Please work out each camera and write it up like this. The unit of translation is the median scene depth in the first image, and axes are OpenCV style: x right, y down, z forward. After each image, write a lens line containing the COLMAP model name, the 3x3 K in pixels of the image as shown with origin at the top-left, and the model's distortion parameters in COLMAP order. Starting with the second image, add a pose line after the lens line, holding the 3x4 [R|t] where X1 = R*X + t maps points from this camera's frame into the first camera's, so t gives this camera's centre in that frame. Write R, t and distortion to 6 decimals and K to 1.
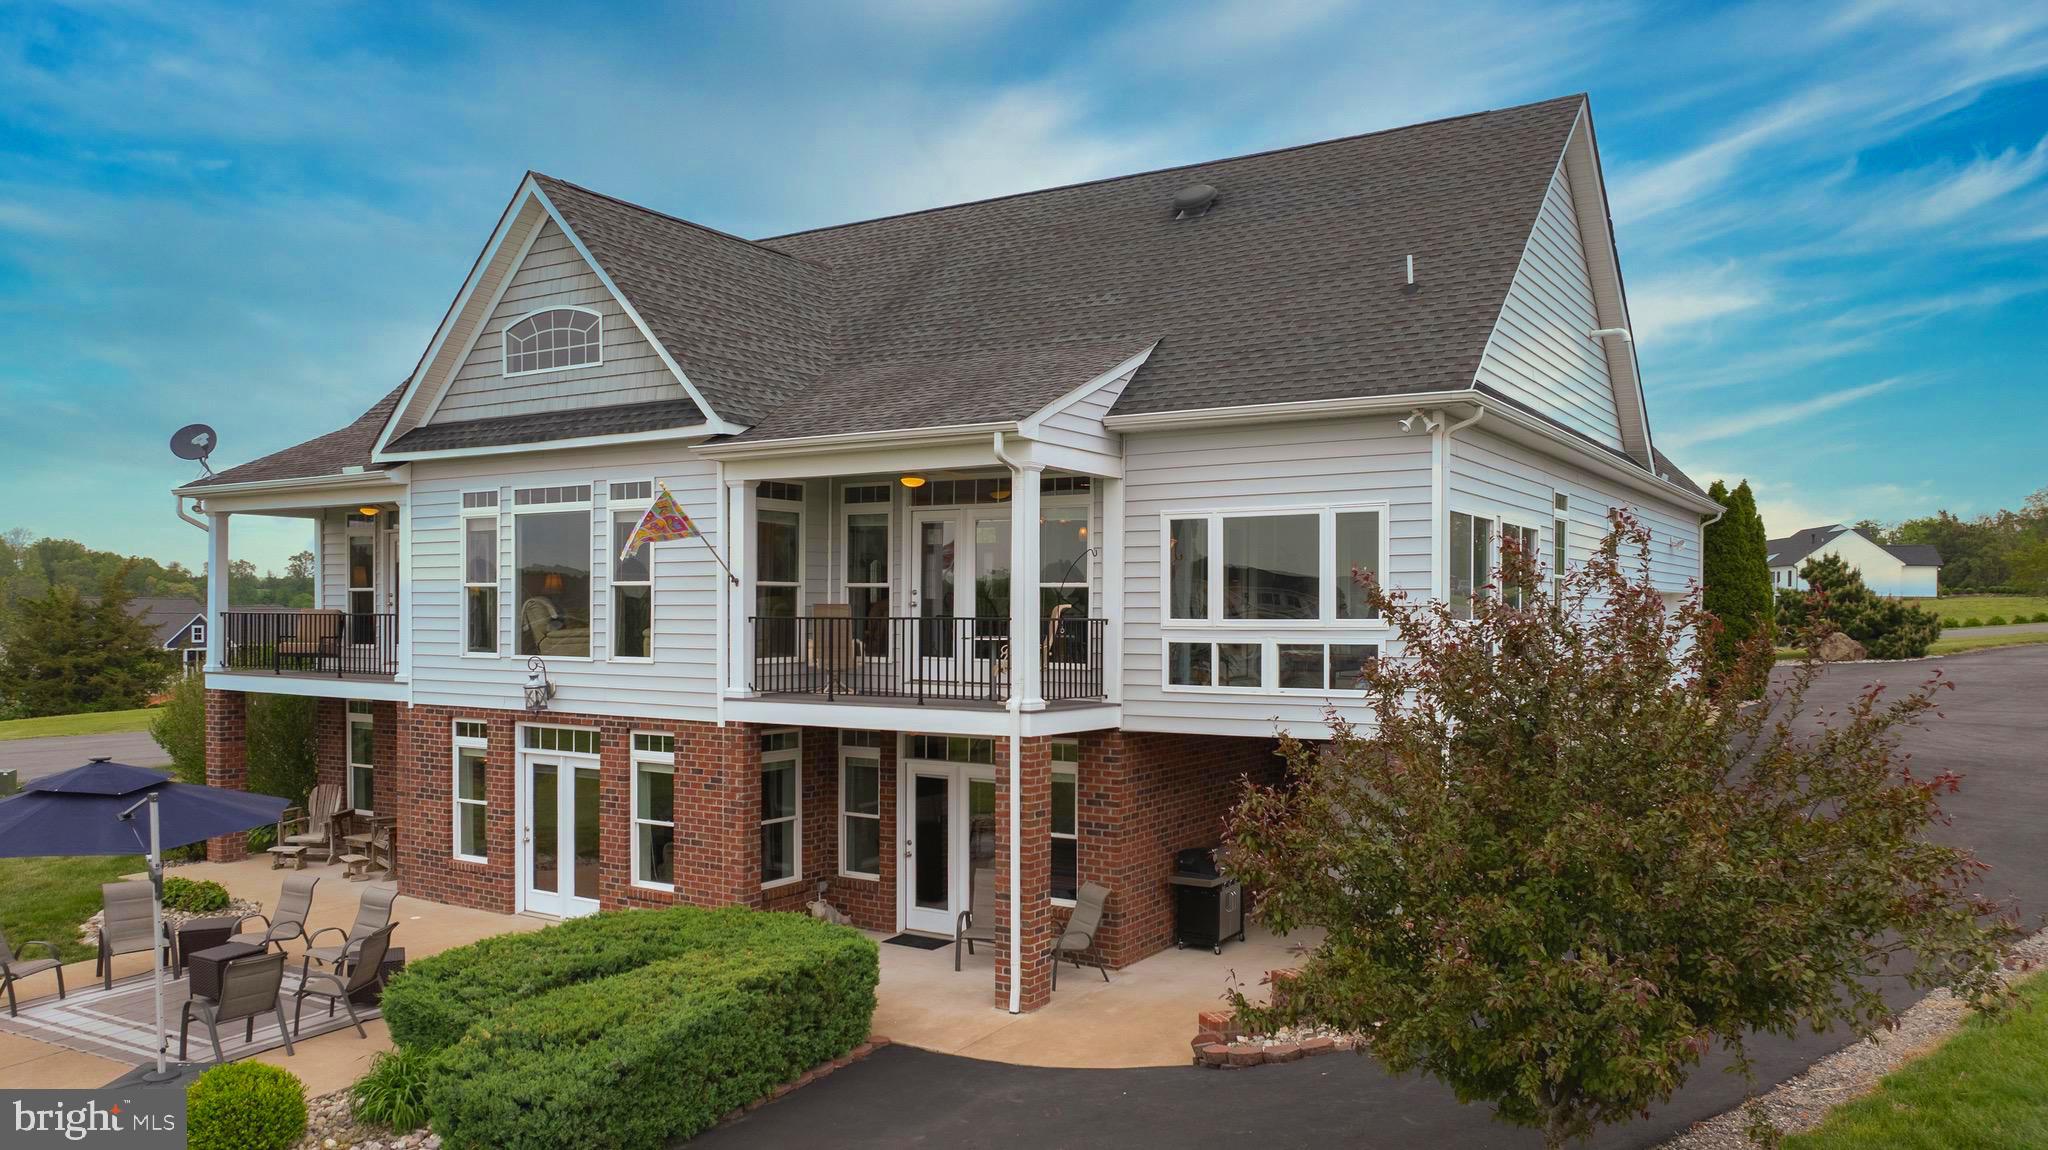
lens RADIAL K [[1446.1, 0, 1024.0], [0, 1446.1, 575.0], [0, 0, 1]] dist [-0.025436, 0.001713]
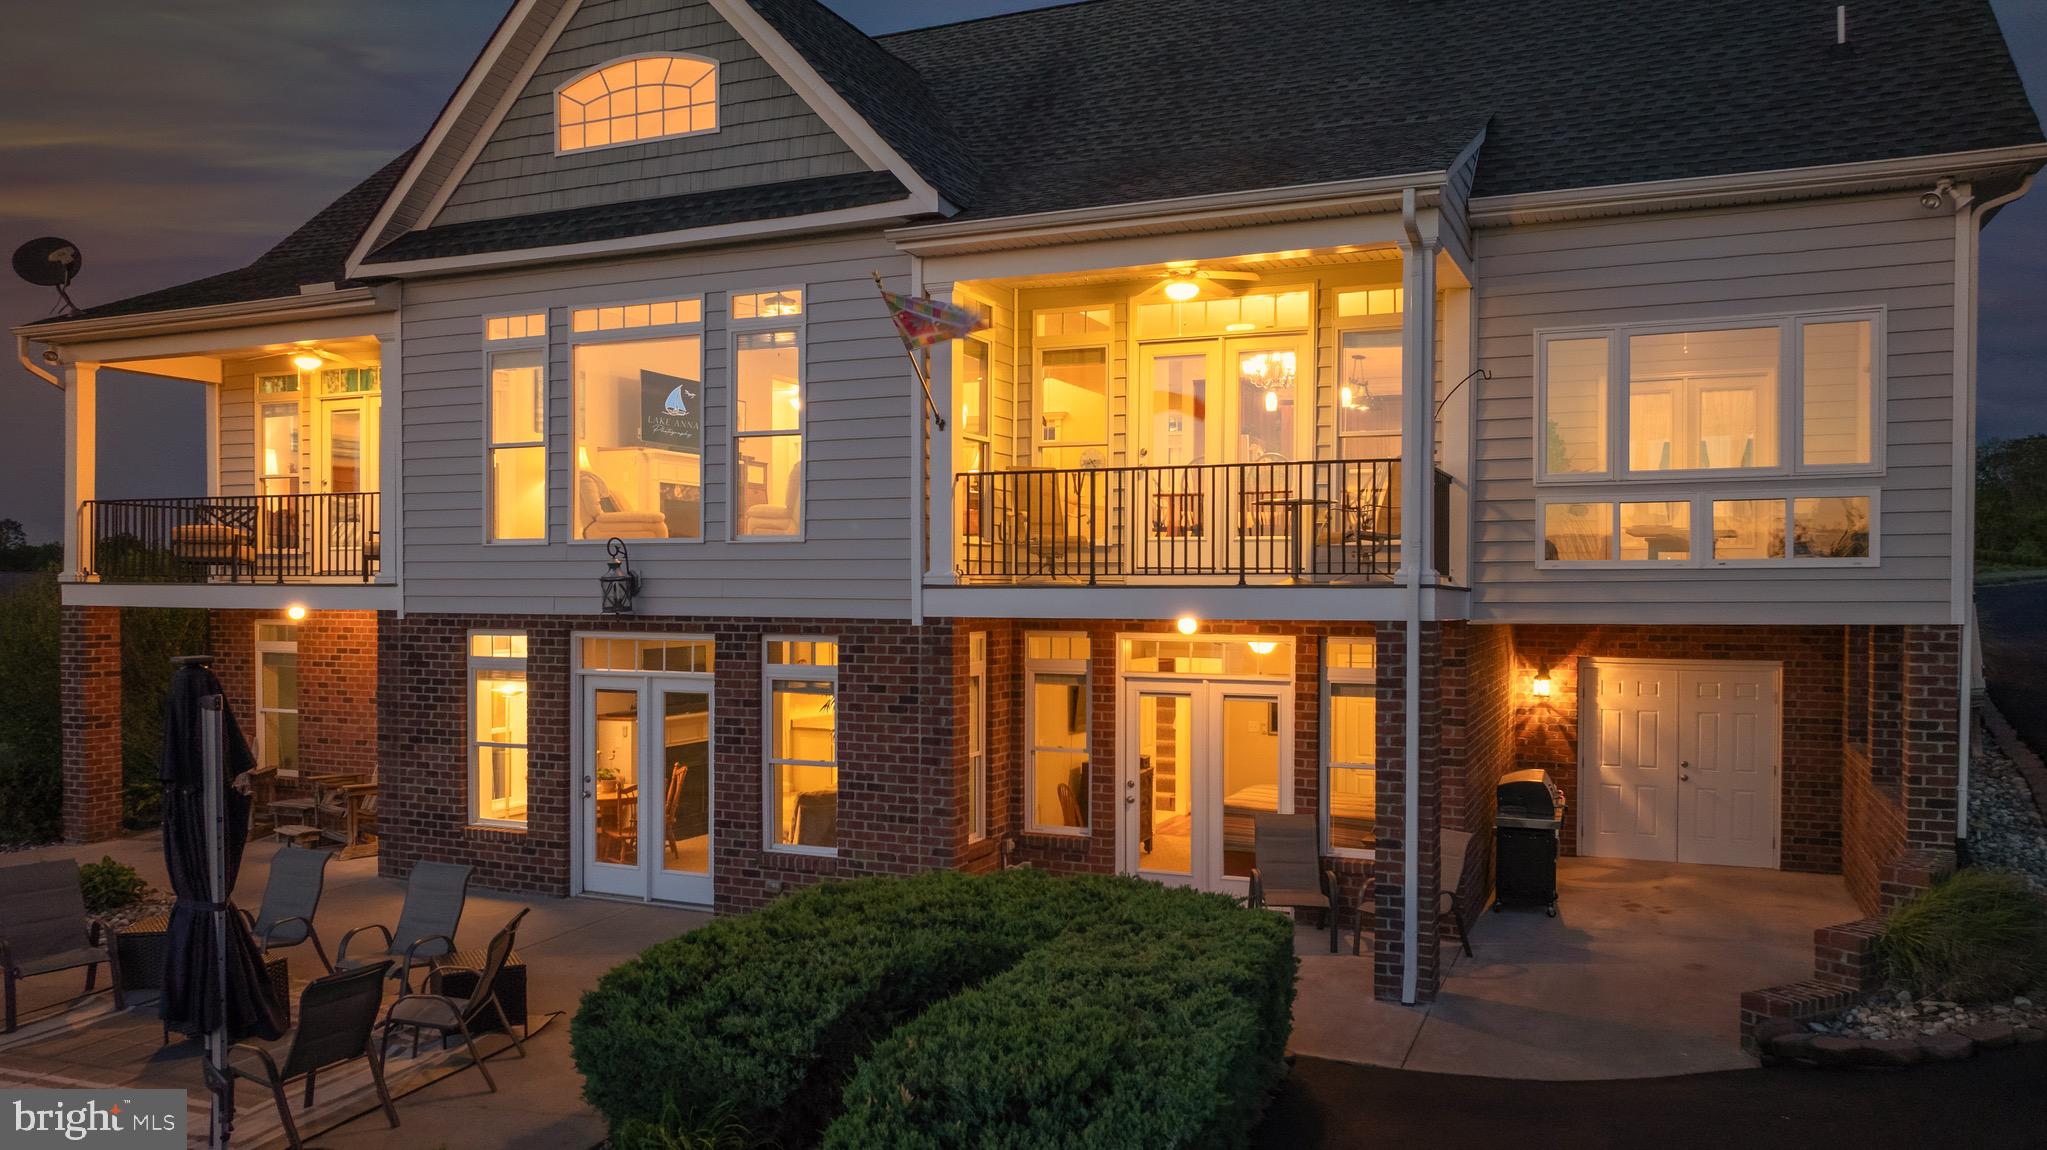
lens RADIAL K [[1460.1, 0, 1025.0], [0, 1460.1, 566.2], [0, 0, 1]] dist [-0.034516, 0.043293]
pose [[0.989744, -0.000126, 0.142854, -0.248554], [-0.001937, 0.999896, 0.014298, 0.062036], [-0.142841, -0.014428, 0.989640, 0.259368]]
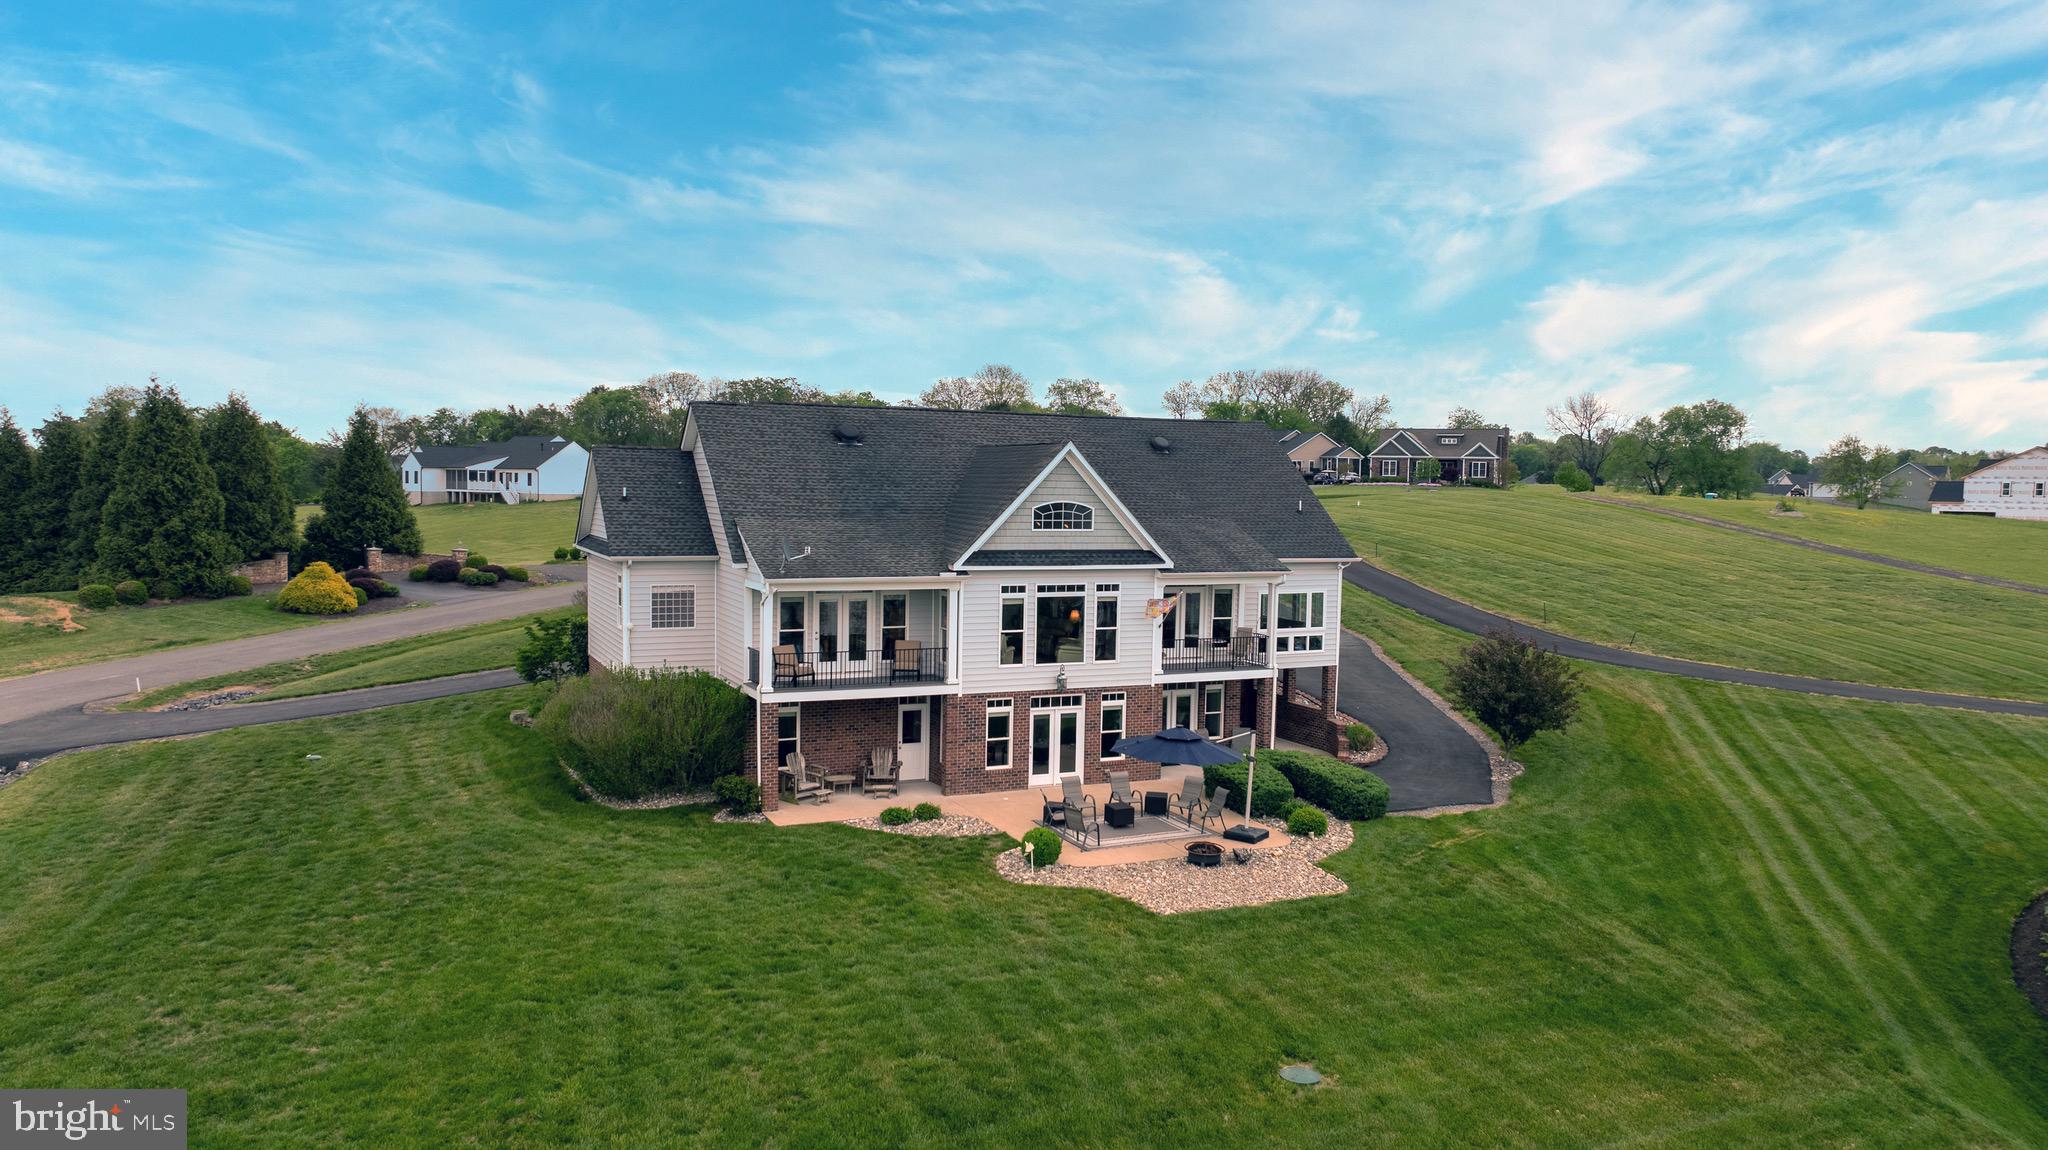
lens RADIAL K [[1446.1, 0, 1024.0], [0, 1446.1, 575.0], [0, 0, 1]] dist [-0.025436, 0.001713]
pose [[0.546574, -0.033326, 0.836747, -2.261725], [-0.012422, 0.998775, 0.047894, -0.186168], [-0.837318, -0.036572, 0.545491, -0.135015]]
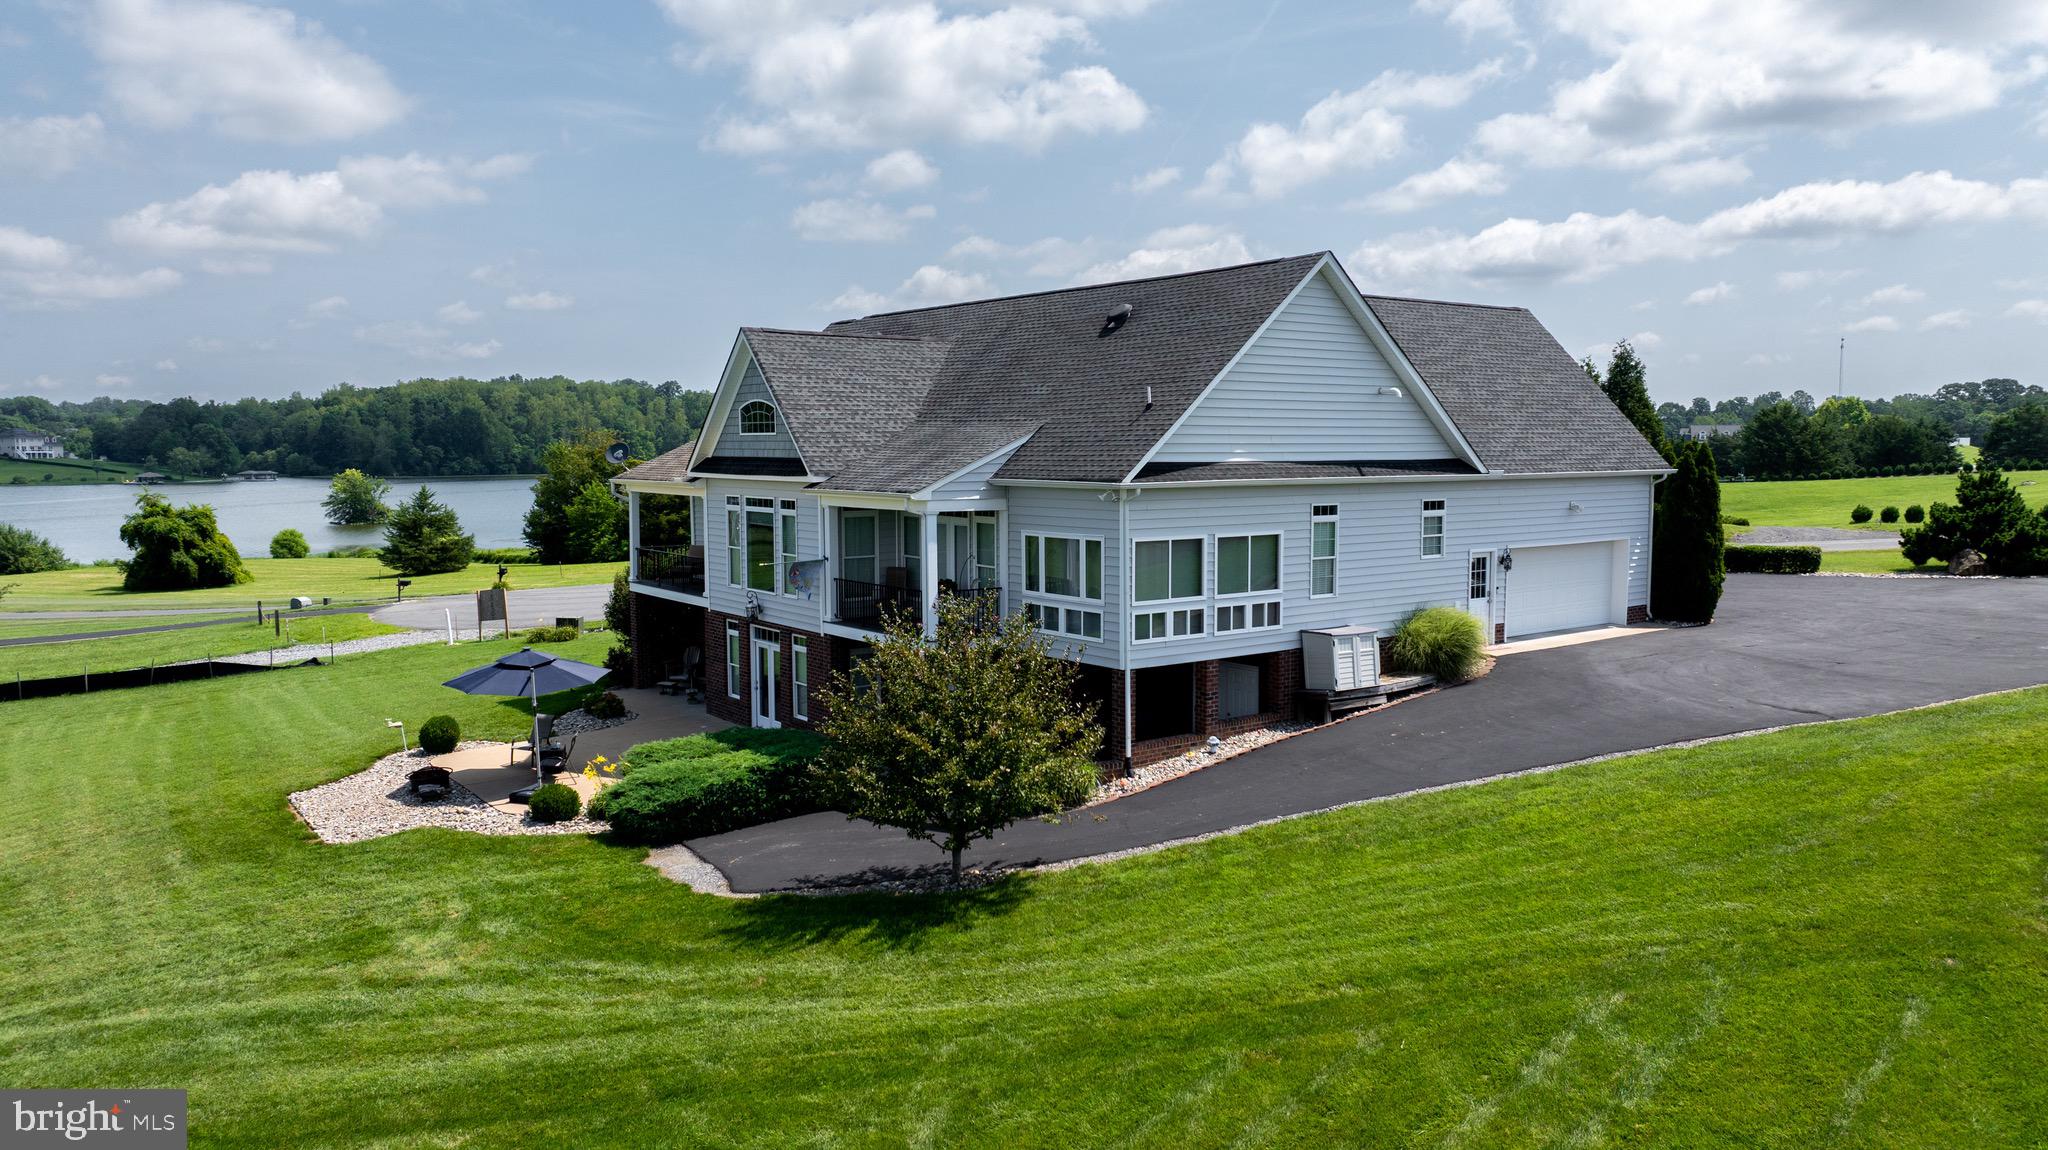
lens RADIAL K [[1446.1, 0, 1024.0], [0, 1446.1, 575.0], [0, 0, 1]] dist [-0.025436, 0.001713]
pose [[0.932332, 0.029557, -0.360393, 0.676884], [0.009897, 0.994195, 0.107141, -0.164438], [0.361467, -0.103458, 0.926627, -0.608540]]
